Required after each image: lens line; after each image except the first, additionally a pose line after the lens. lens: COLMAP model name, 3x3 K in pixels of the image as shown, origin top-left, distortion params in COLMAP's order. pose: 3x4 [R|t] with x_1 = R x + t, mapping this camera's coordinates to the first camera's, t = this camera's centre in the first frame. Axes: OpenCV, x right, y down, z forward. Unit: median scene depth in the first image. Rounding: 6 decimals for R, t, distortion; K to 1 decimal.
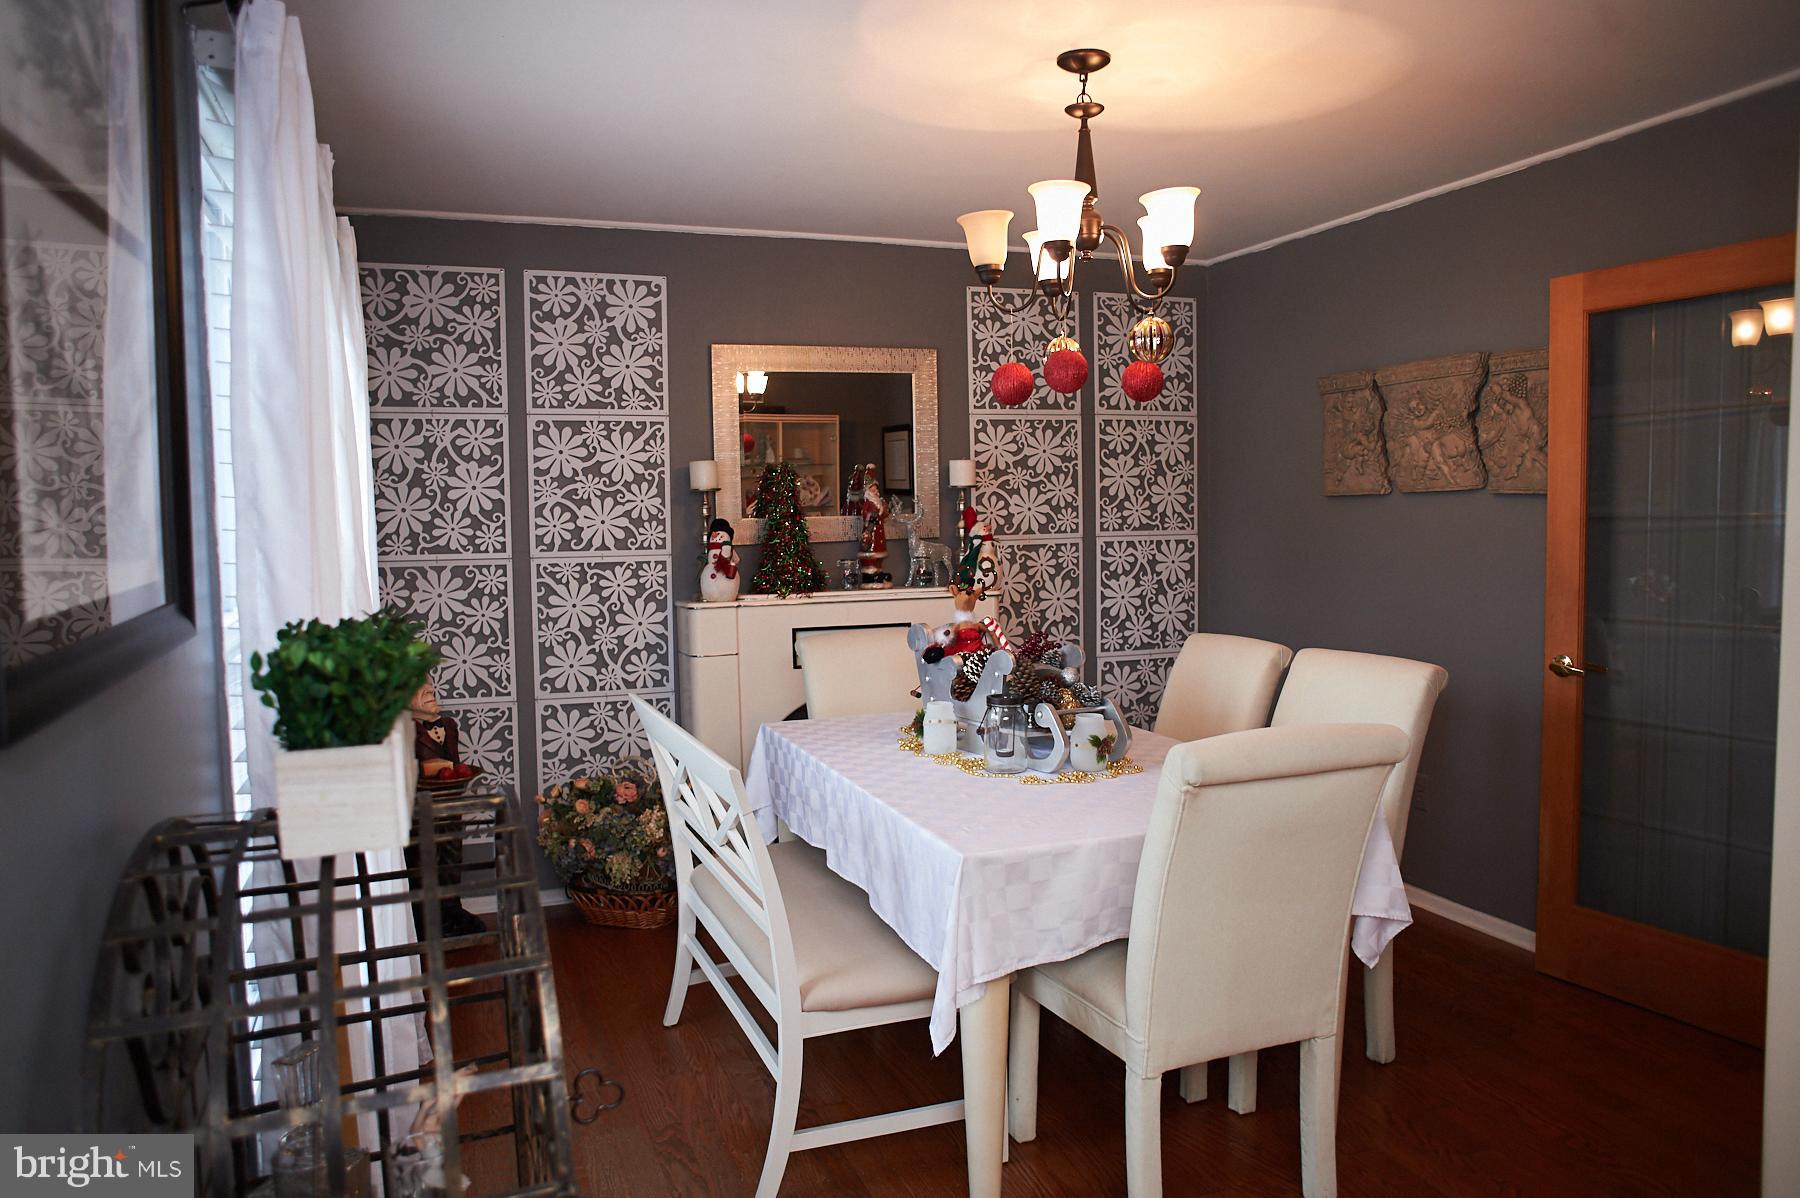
lens RADIAL K [[1247.5, 0, 900.0], [0, 1247.5, 598.8], [0, 0, 1]] dist [-0.098755, 0.085005]
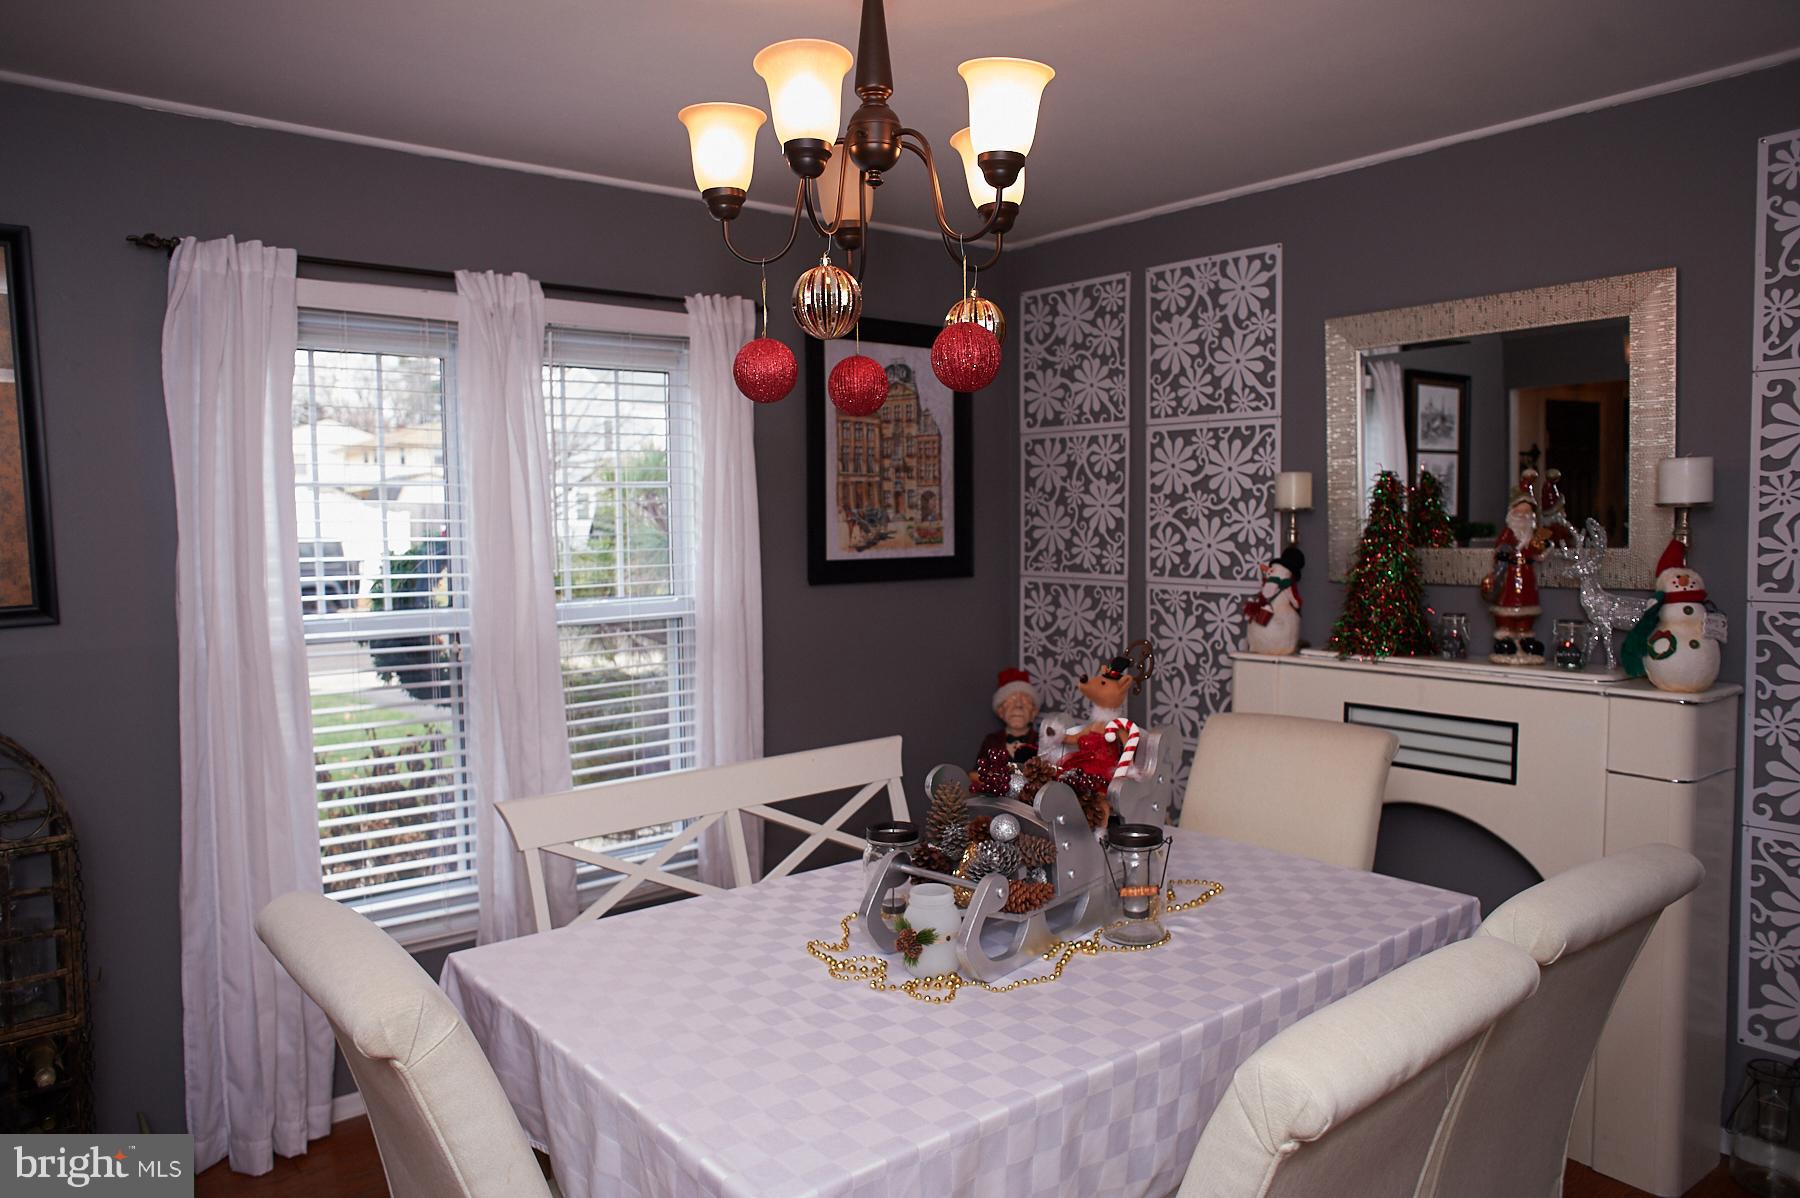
lens RADIAL K [[1247.5, 0, 900.0], [0, 1247.5, 598.8], [0, 0, 1]] dist [-0.098755, 0.085005]
pose [[0.301080, 0.074631, -0.950674, 0.522202], [-0.063095, 0.996307, 0.058231, -0.062440], [0.951509, 0.042450, 0.304677, 0.541388]]
